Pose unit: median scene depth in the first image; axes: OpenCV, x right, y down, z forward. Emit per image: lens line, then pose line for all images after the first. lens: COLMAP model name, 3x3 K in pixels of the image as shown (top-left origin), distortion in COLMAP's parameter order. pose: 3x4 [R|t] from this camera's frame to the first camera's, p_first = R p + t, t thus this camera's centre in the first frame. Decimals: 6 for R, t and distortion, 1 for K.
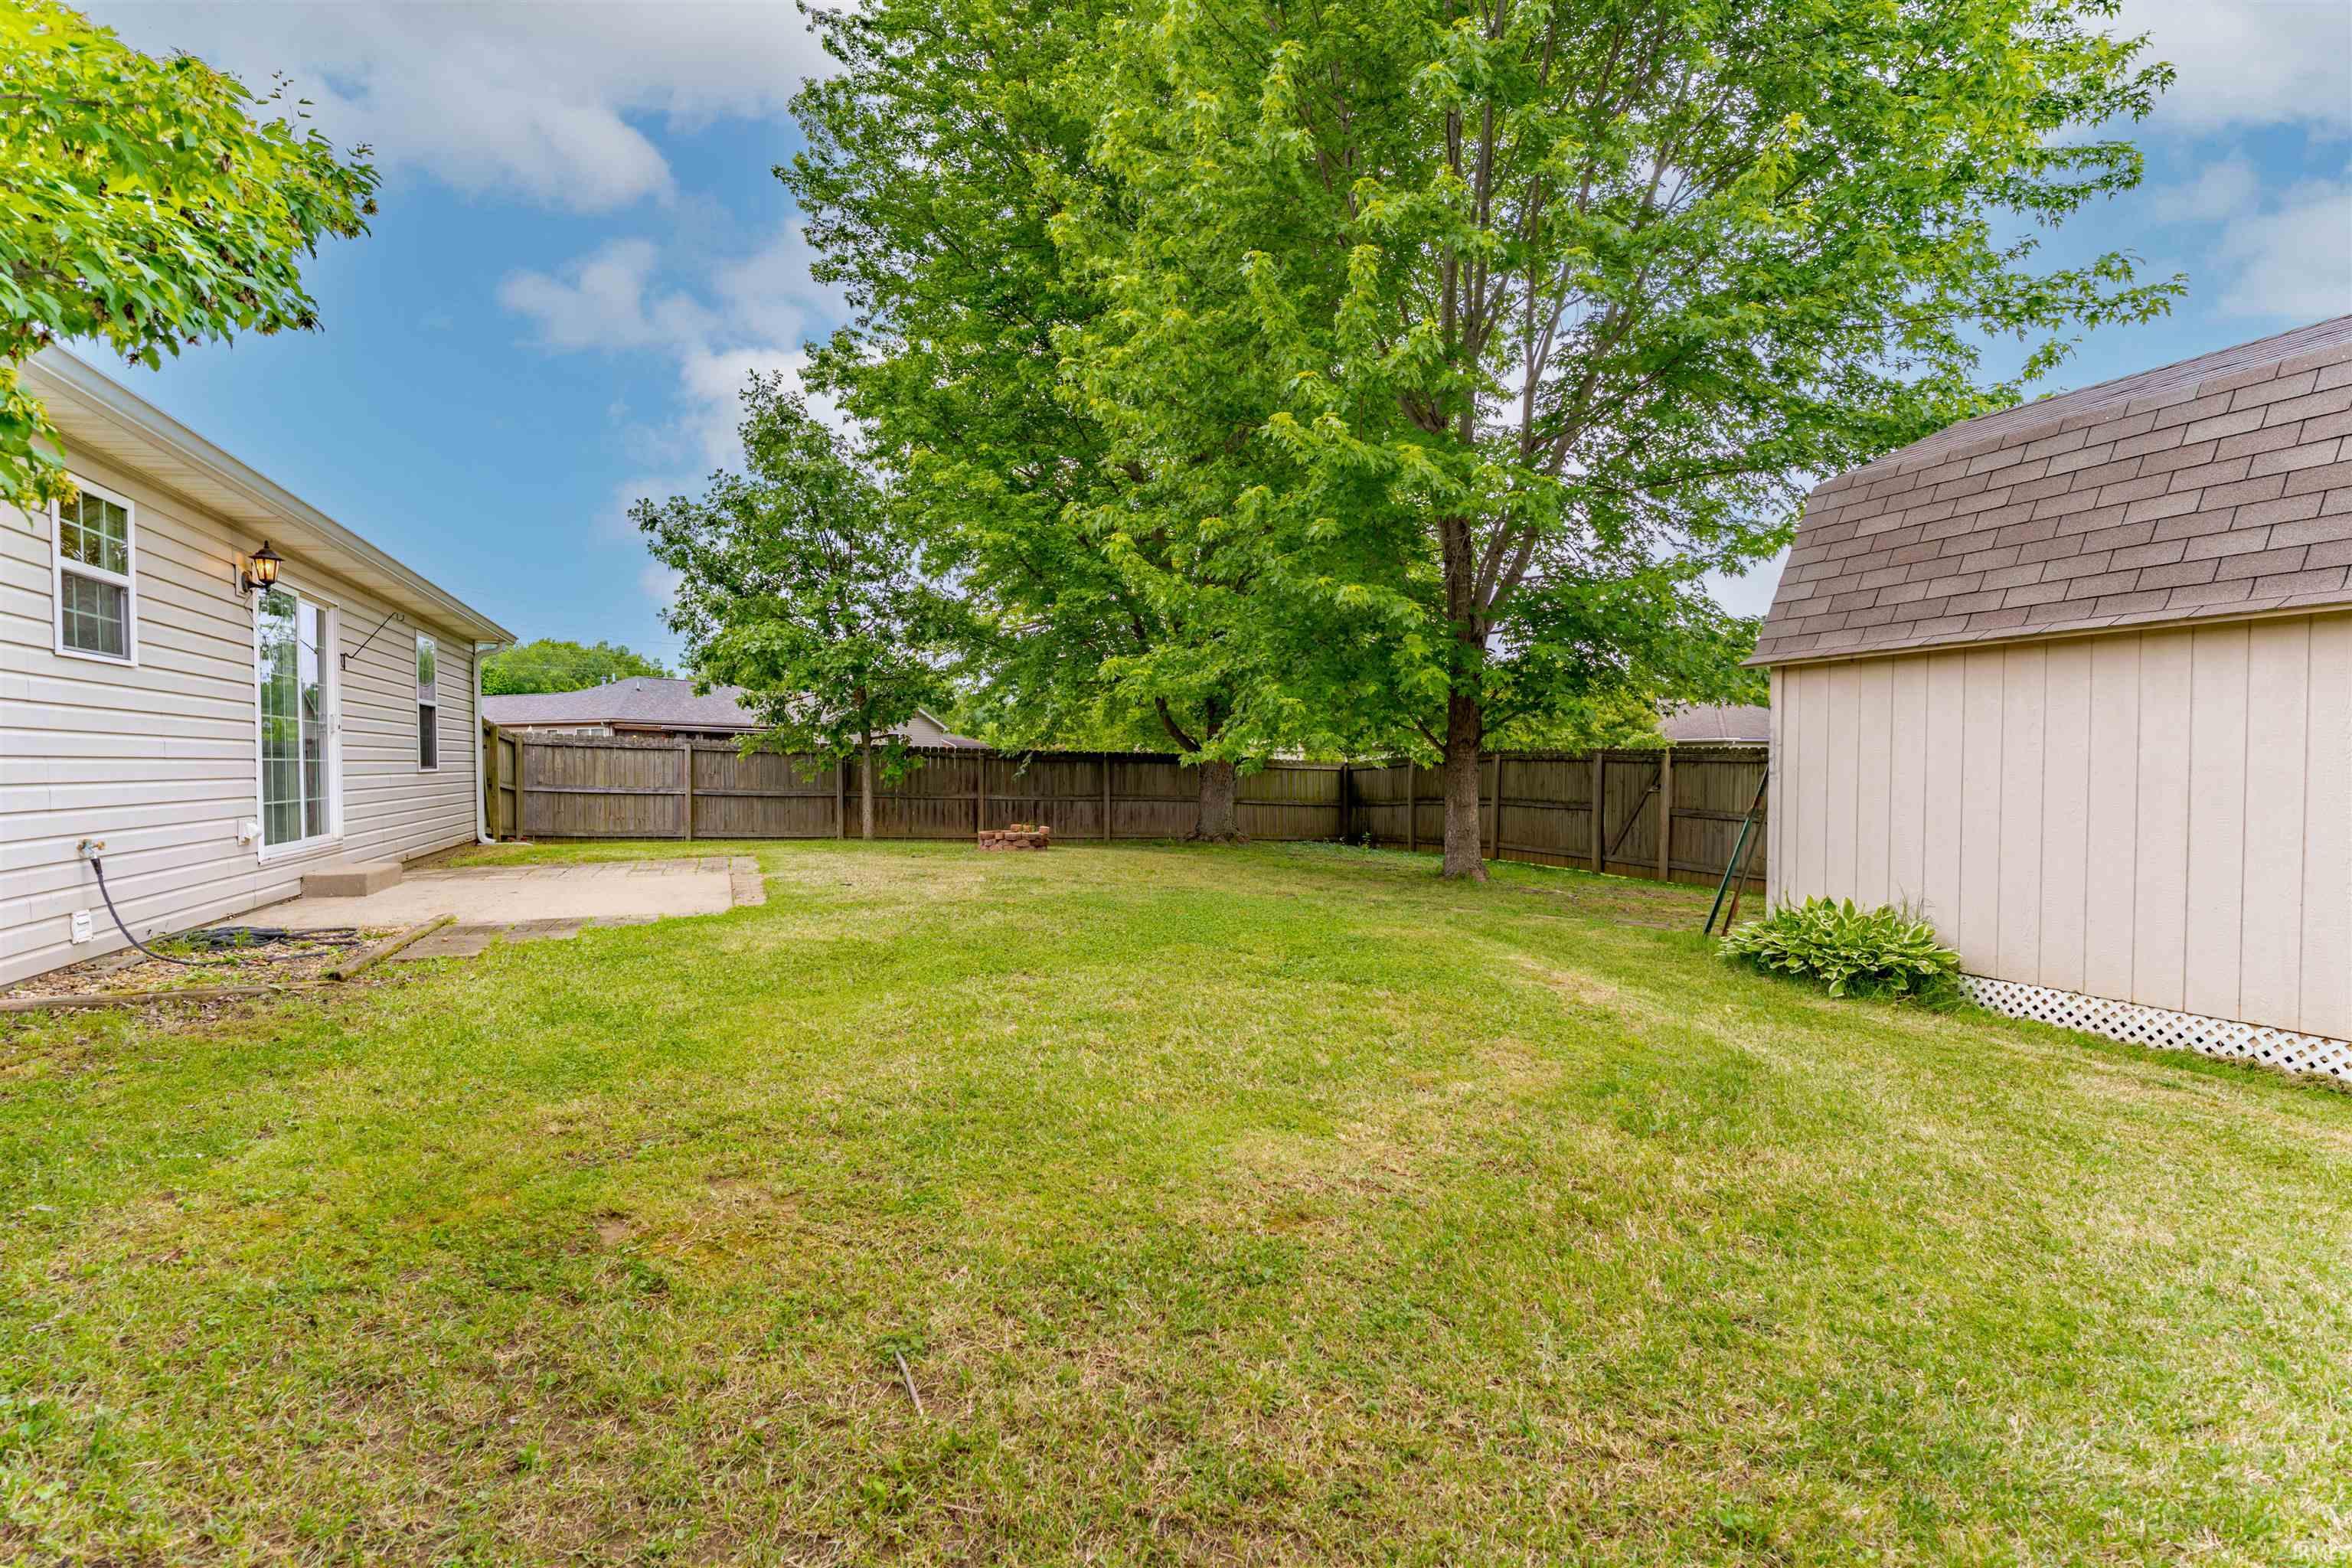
lens RADIAL K [[1131.8, 0, 1171.2], [0, 1131.8, 788.3], [0, 0, 1]] dist [0.009471, -0.000166]
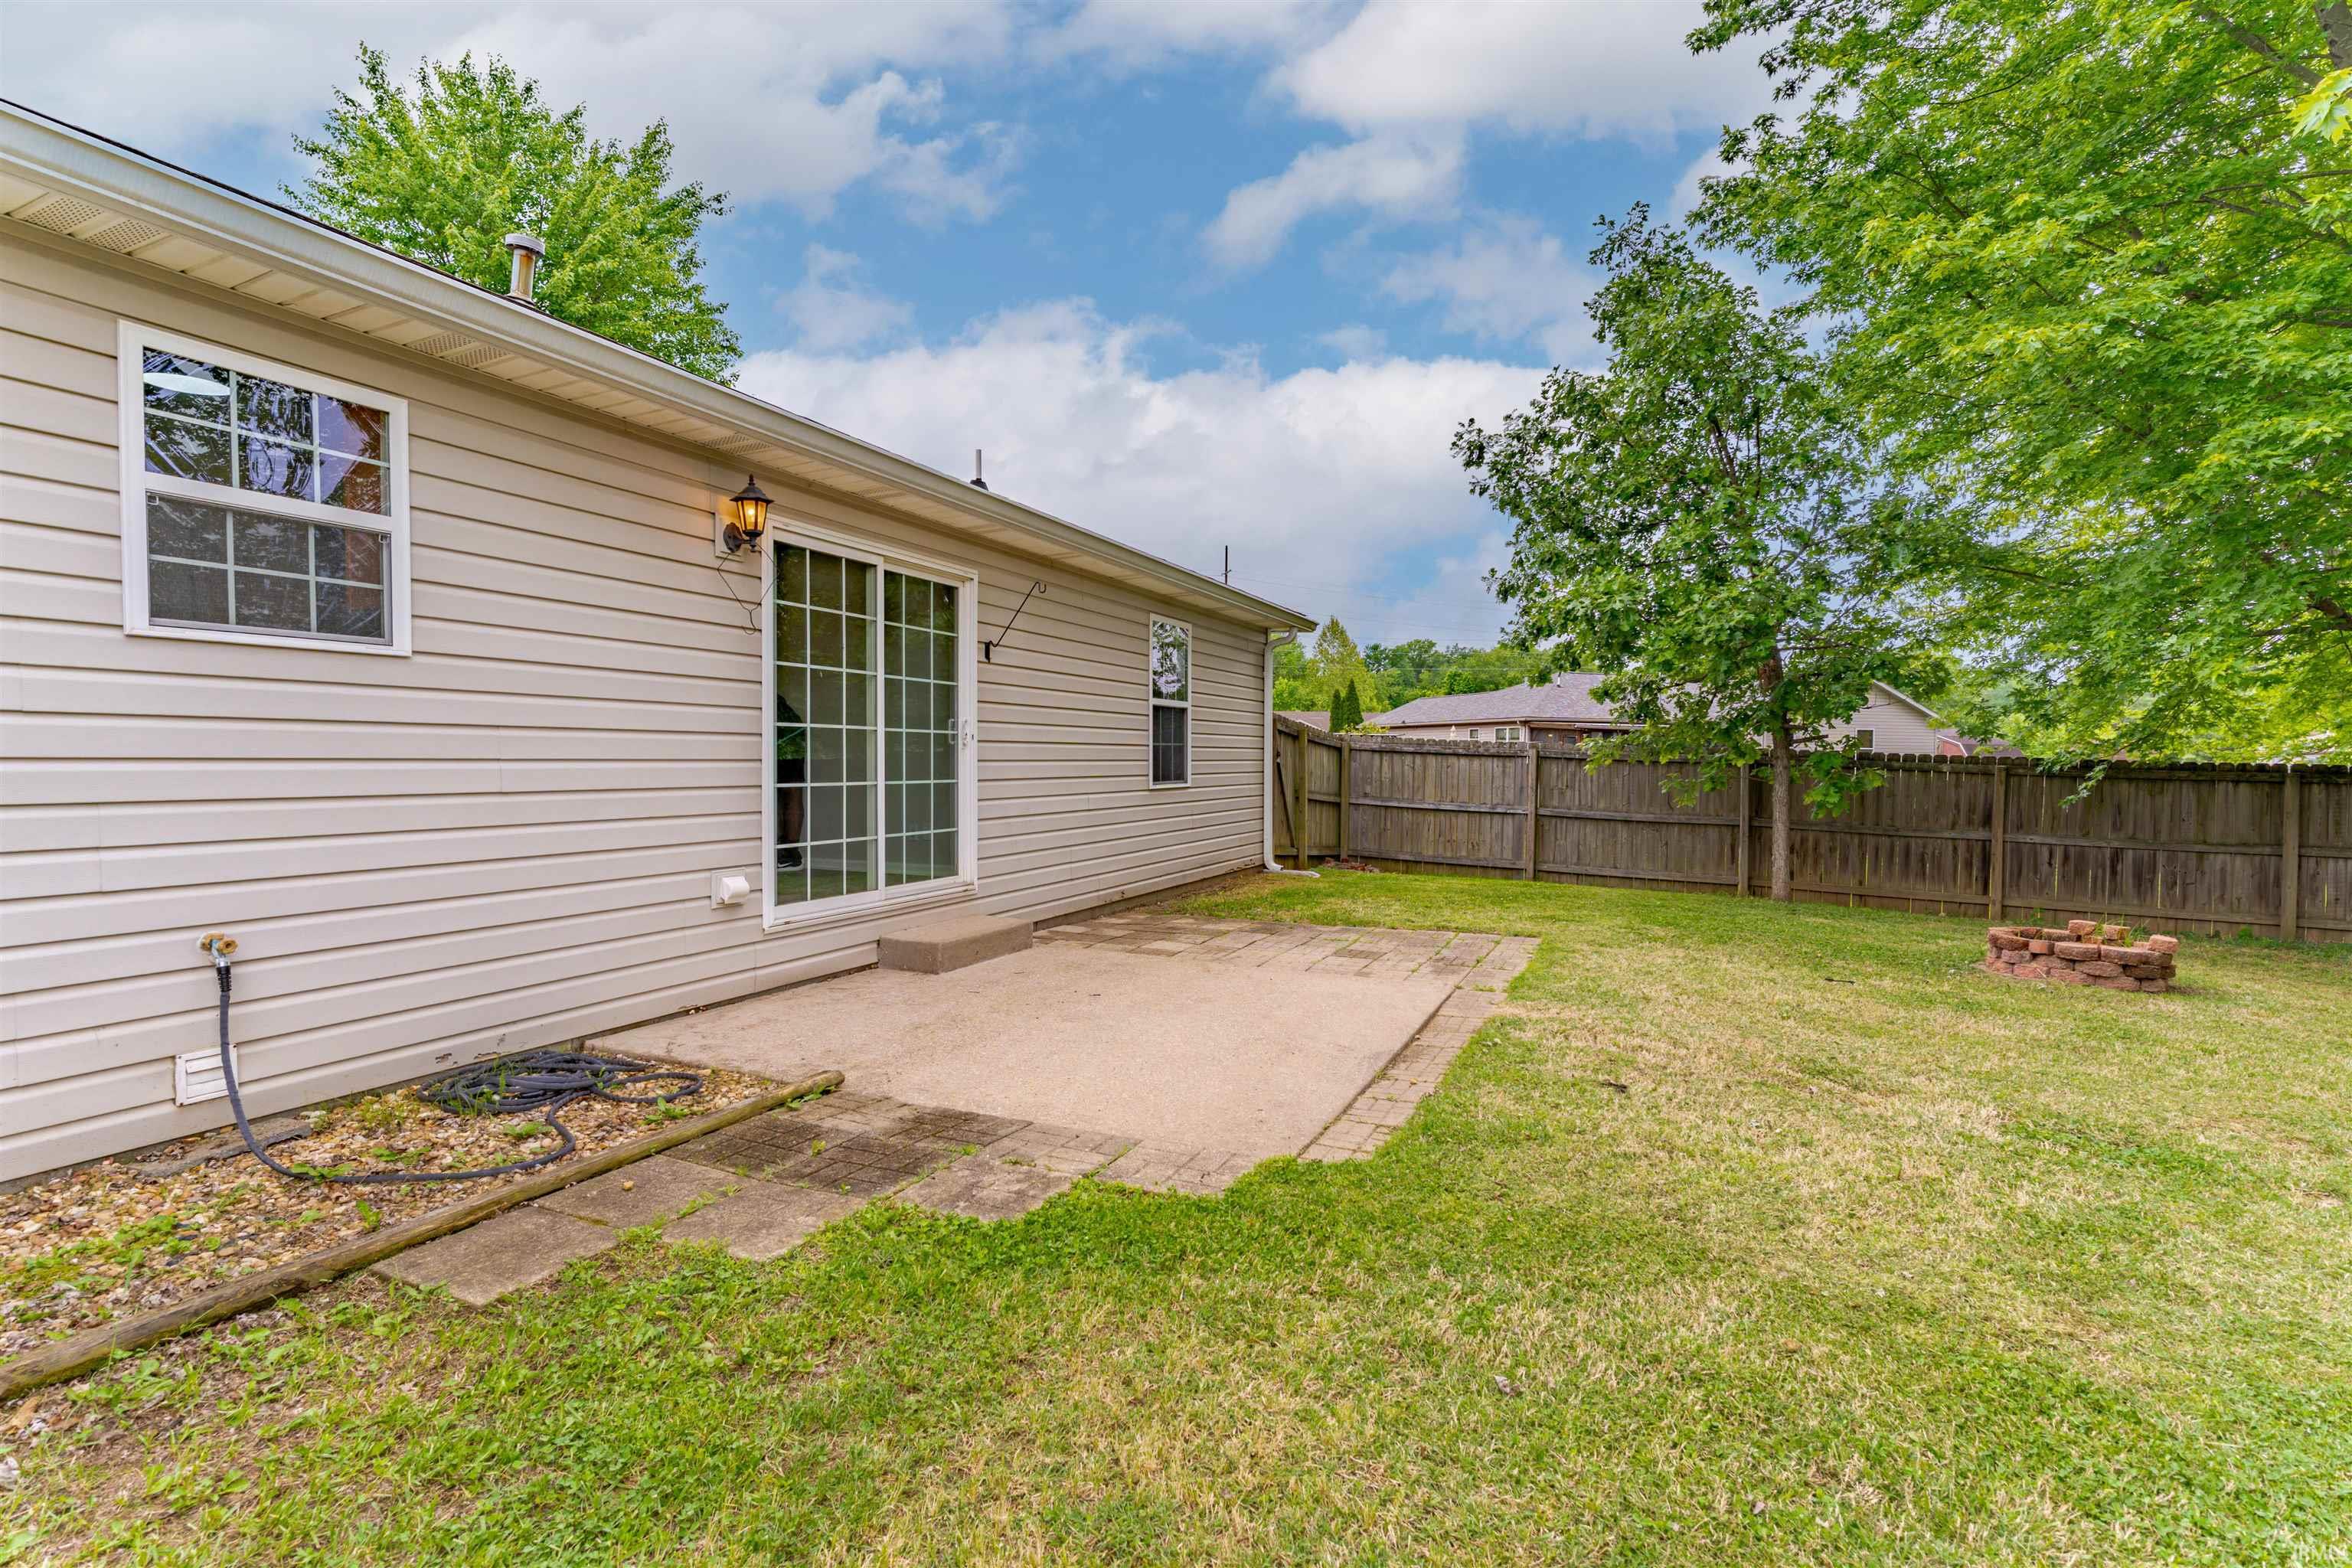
lens RADIAL K [[1131.8, 0, 1168.1], [0, 1131.8, 783.6], [0, 0, 1]] dist [0.009471, -0.000166]
pose [[0.697045, 0.024633, -0.716604, -0.049353], [-0.025262, 0.999633, 0.009789, -0.017926], [0.716582, 0.011279, 0.697411, 0.302457]]
